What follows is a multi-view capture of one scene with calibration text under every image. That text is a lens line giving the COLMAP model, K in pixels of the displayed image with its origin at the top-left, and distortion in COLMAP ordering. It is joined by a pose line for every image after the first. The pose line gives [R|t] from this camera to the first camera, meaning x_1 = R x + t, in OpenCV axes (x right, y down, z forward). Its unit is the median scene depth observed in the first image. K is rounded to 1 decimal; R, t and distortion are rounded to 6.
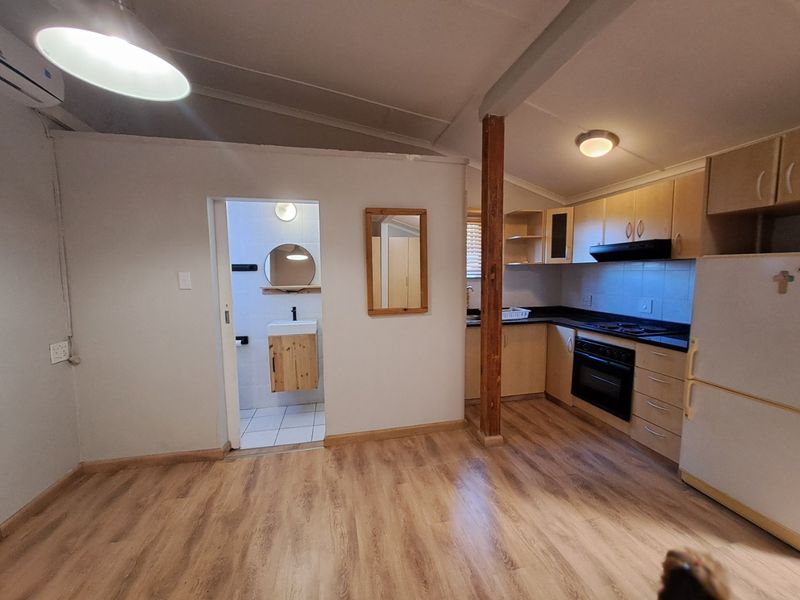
lens RADIAL K [[314.4, 0, 398.8], [0, 314.4, 299.4], [0, 0, 1]] dist [-0.002489, -0.000203]
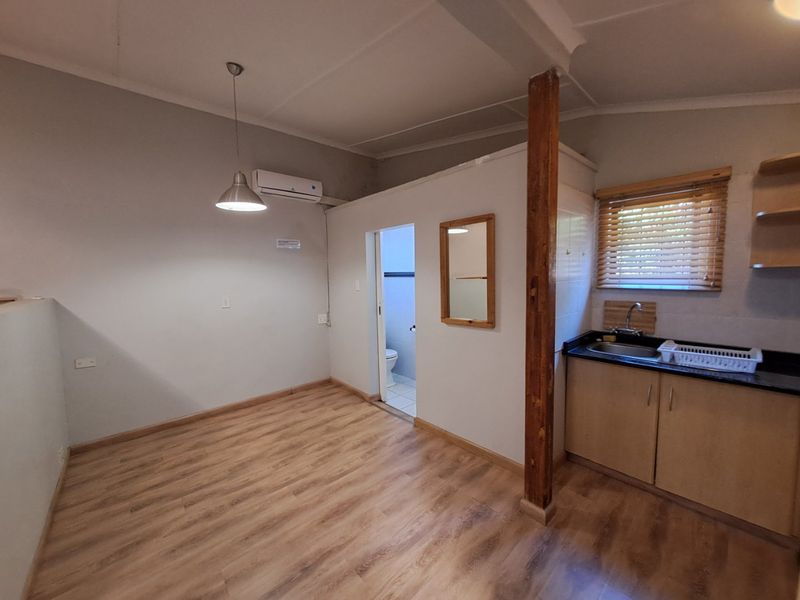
lens RADIAL K [[314.4, 0, 398.8], [0, 314.4, 299.4], [0, 0, 1]] dist [-0.002489, -0.000203]
pose [[0.492815, 0.073002, -0.867066, 0.748826], [-0.055958, 0.997071, 0.052143, -0.074263], [0.868333, 0.022823, 0.495457, 0.331837]]
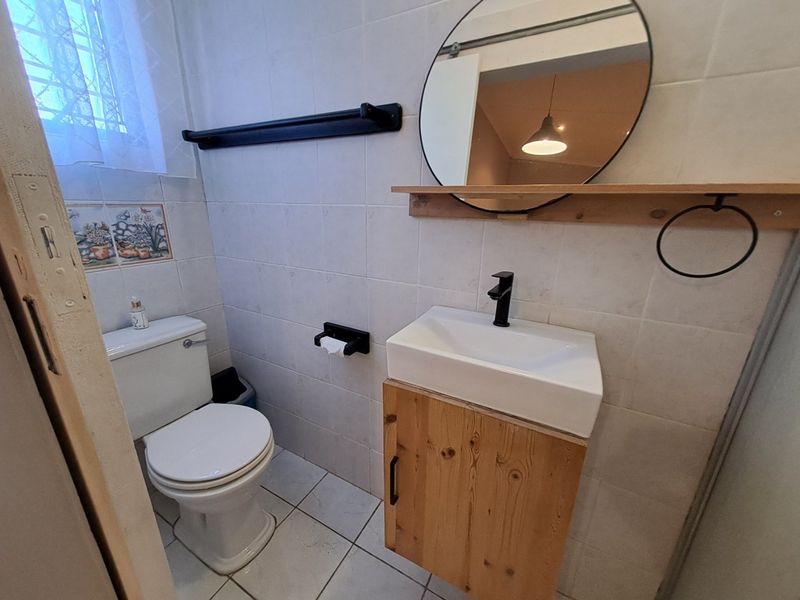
lens RADIAL K [[314.4, 0, 398.8], [0, 314.4, 299.4], [0, 0, 1]] dist [-0.002489, -0.000203]
pose [[0.758540, 0.210193, -0.616795, -0.252358], [-0.077369, 0.968903, 0.235035, -0.009433], [0.647017, -0.130563, 0.751214, 0.795433]]
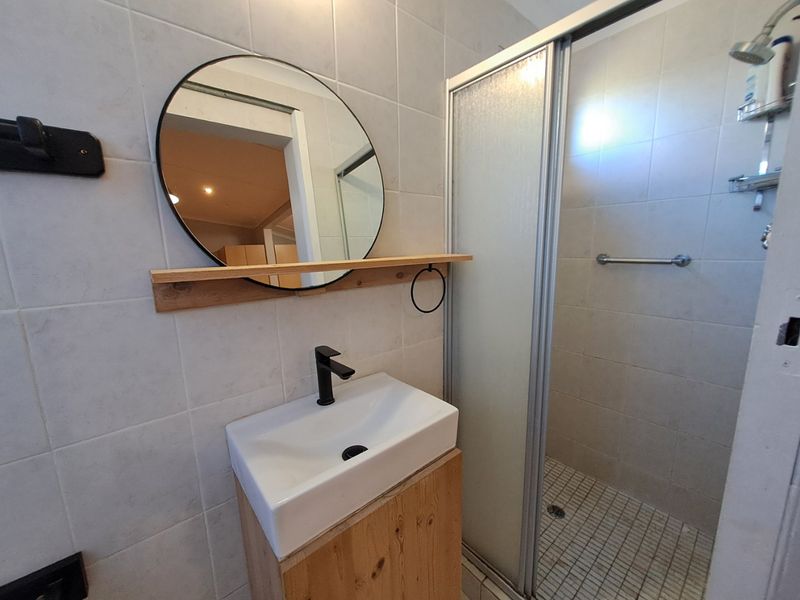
lens RADIAL K [[314.4, 0, 398.8], [0, 314.4, 299.4], [0, 0, 1]] dist [-0.002489, -0.000203]
pose [[0.880414, -0.090325, 0.465524, -0.408734], [0.053257, 0.994315, 0.092205, -0.034679], [-0.471206, -0.056386, 0.880219, 0.806875]]
